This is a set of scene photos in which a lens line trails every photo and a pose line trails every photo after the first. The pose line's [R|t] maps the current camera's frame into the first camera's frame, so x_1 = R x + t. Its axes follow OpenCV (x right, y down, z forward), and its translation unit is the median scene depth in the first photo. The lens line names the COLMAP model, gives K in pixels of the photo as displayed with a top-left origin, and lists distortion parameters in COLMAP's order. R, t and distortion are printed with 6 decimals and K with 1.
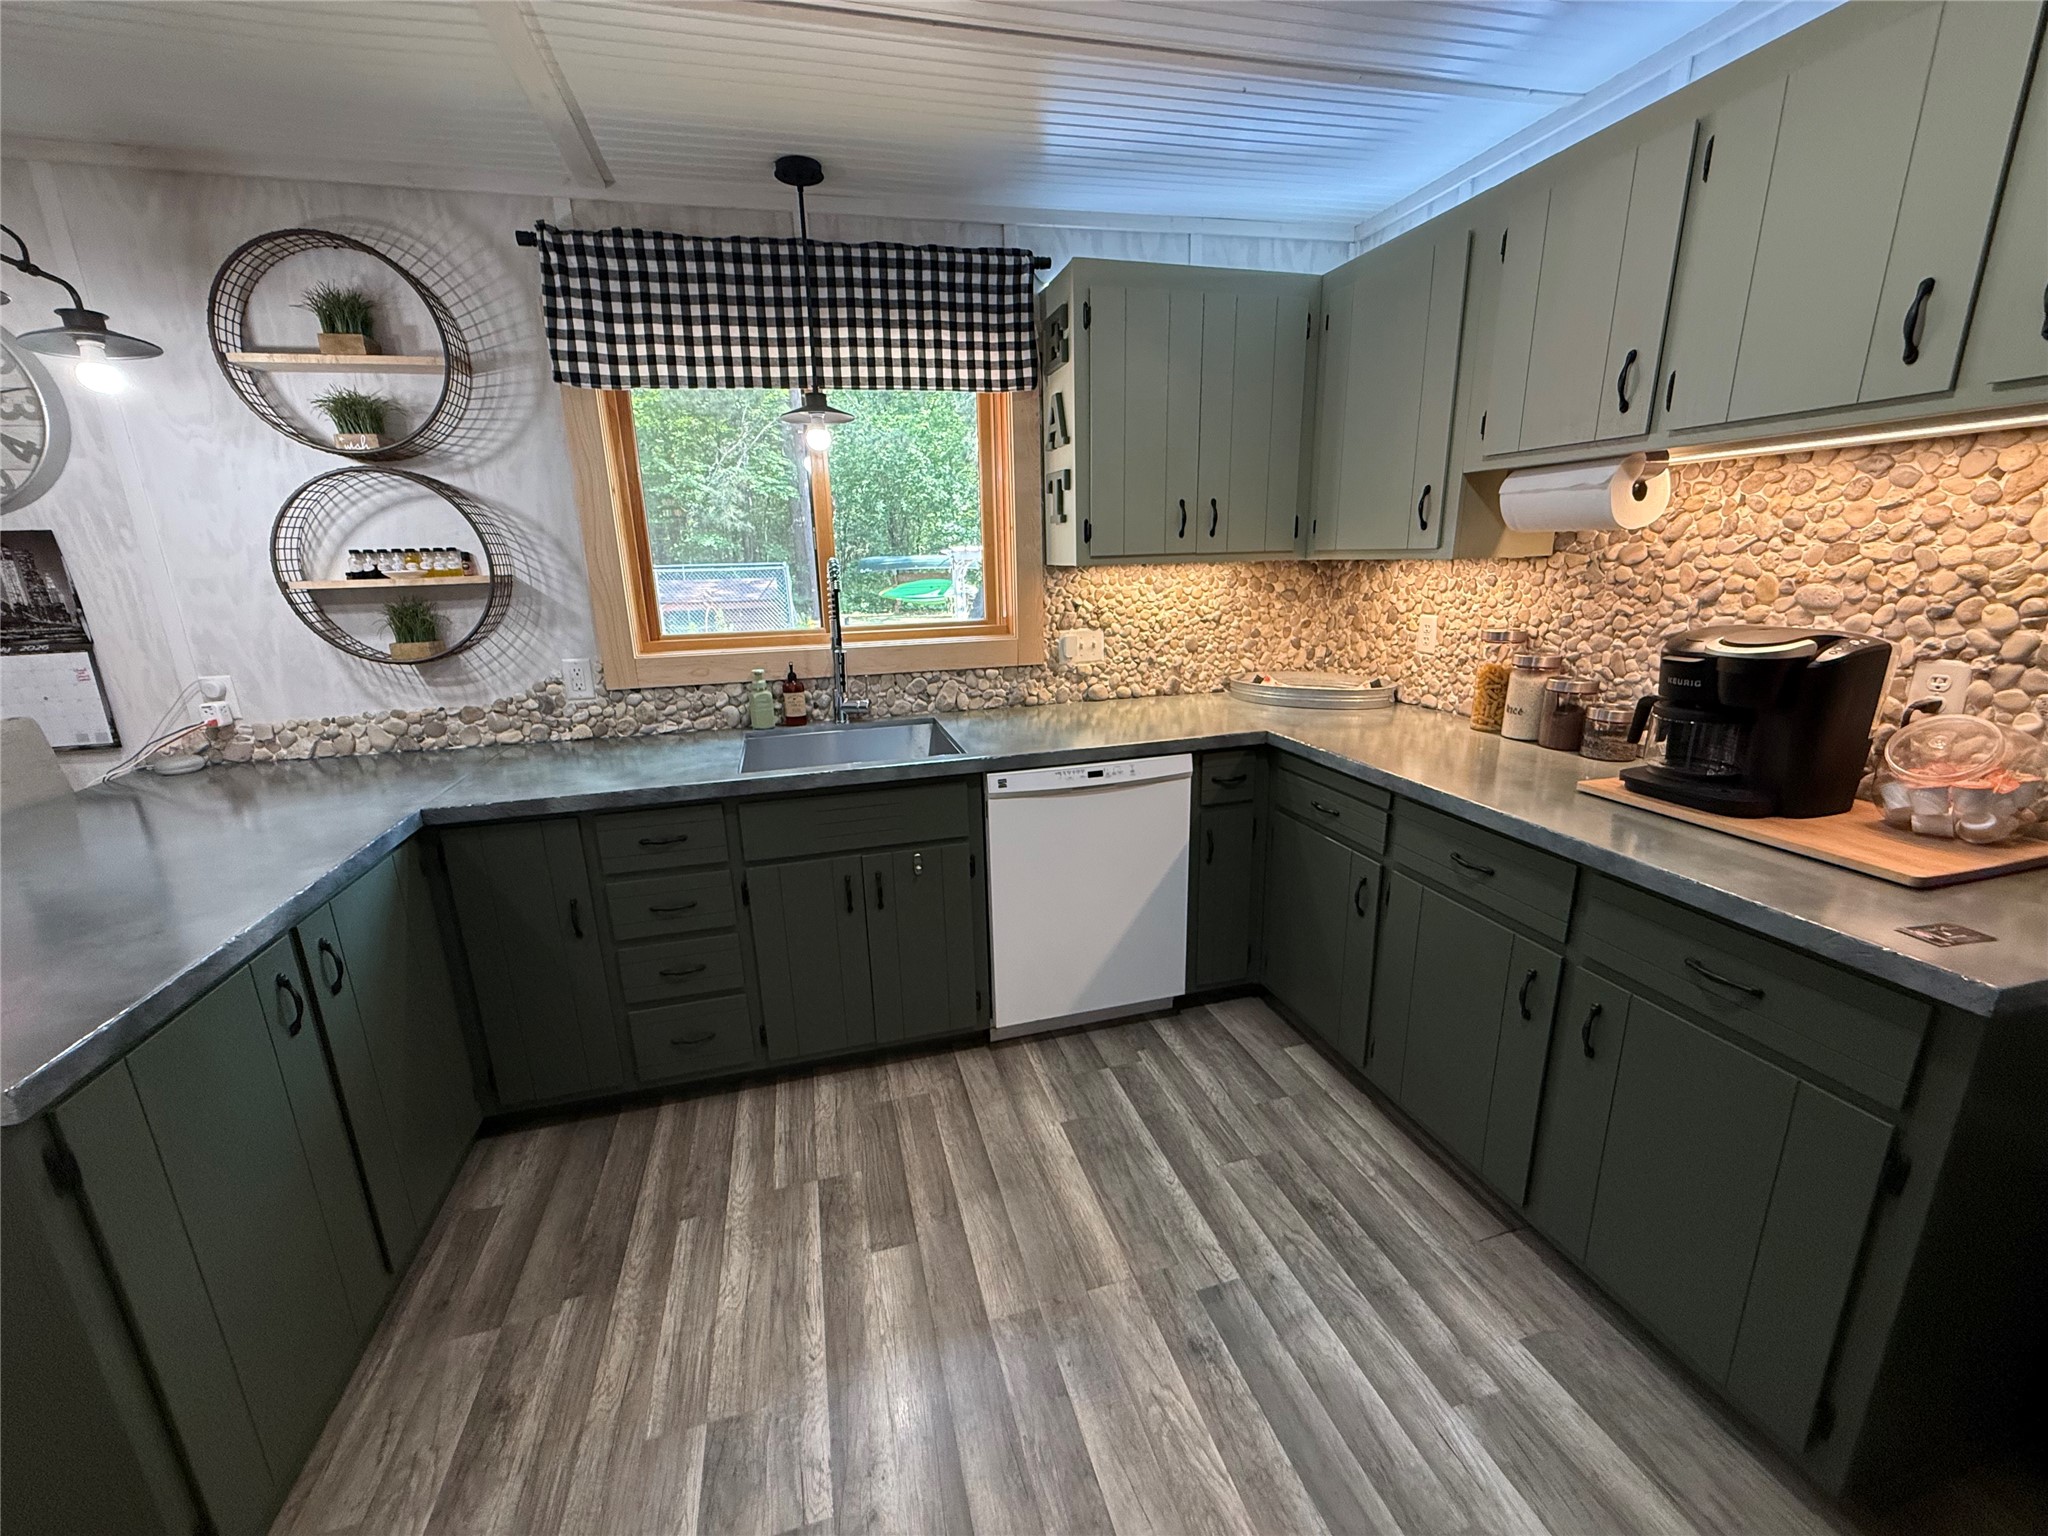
lens RADIAL K [[815.3, 0, 1019.7], [0, 815.3, 769.0], [0, 0, 1]] dist [0.000651, 0.000191]
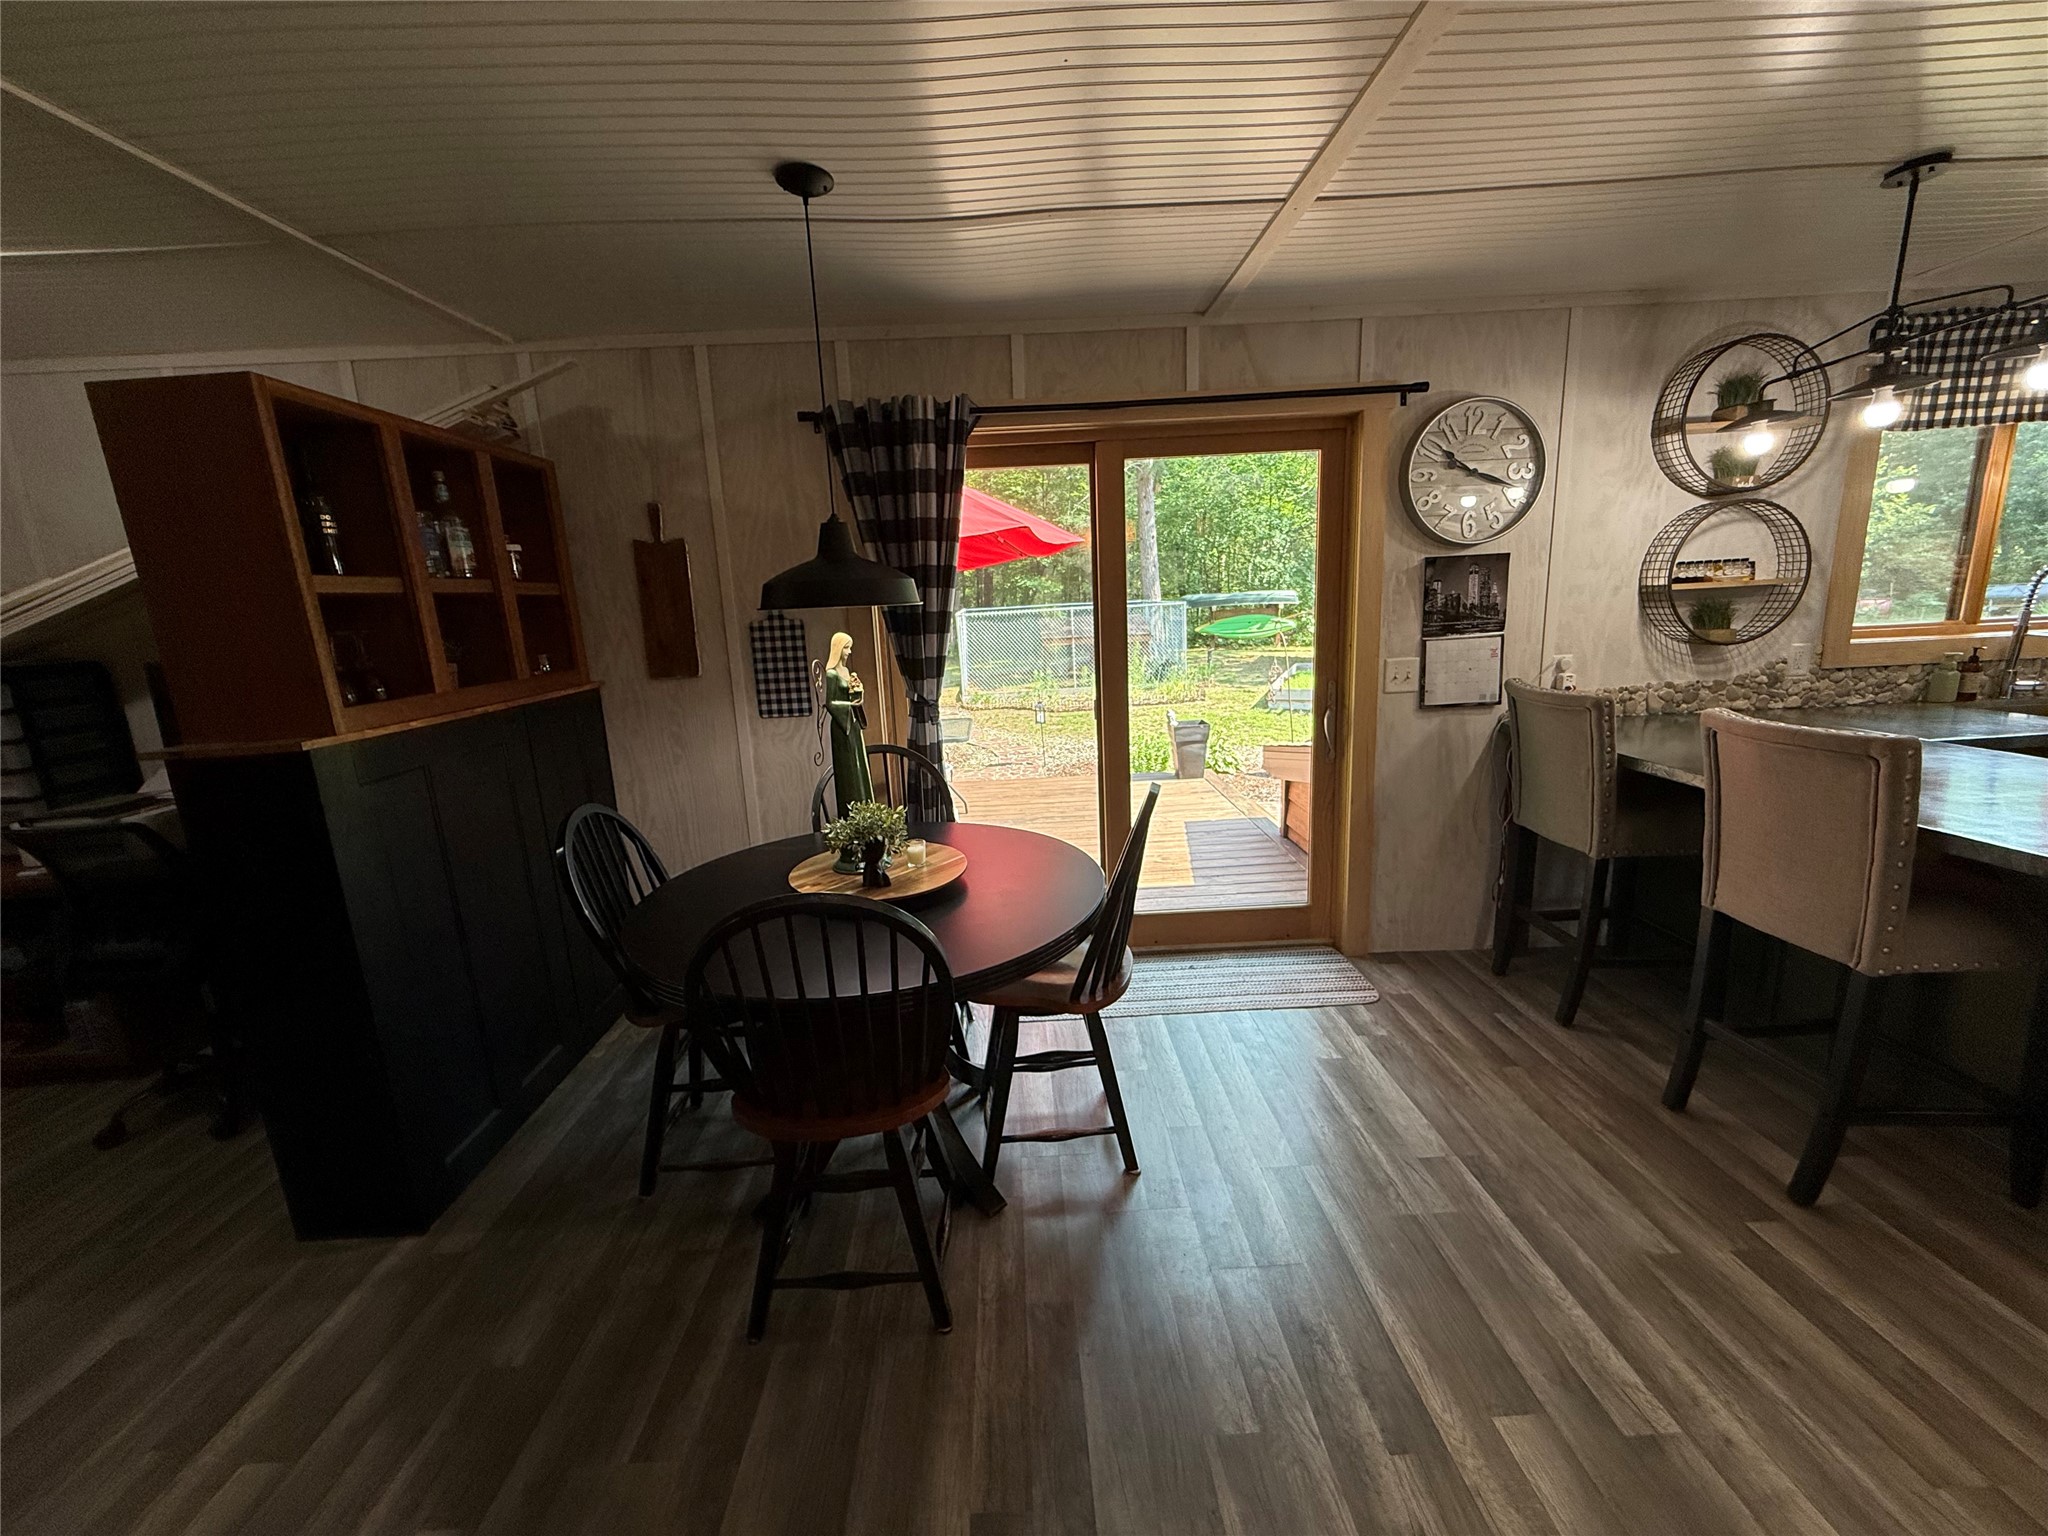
lens RADIAL K [[815.3, 0, 1017.4], [0, 815.3, 767.2], [0, 0, 1]] dist [0.000651, 0.000191]
pose [[0.968804, 0.026540, -0.246402, -1.455334], [-0.038820, 0.998227, -0.045113, 0.166164], [0.244768, 0.053271, 0.968117, -0.531341]]
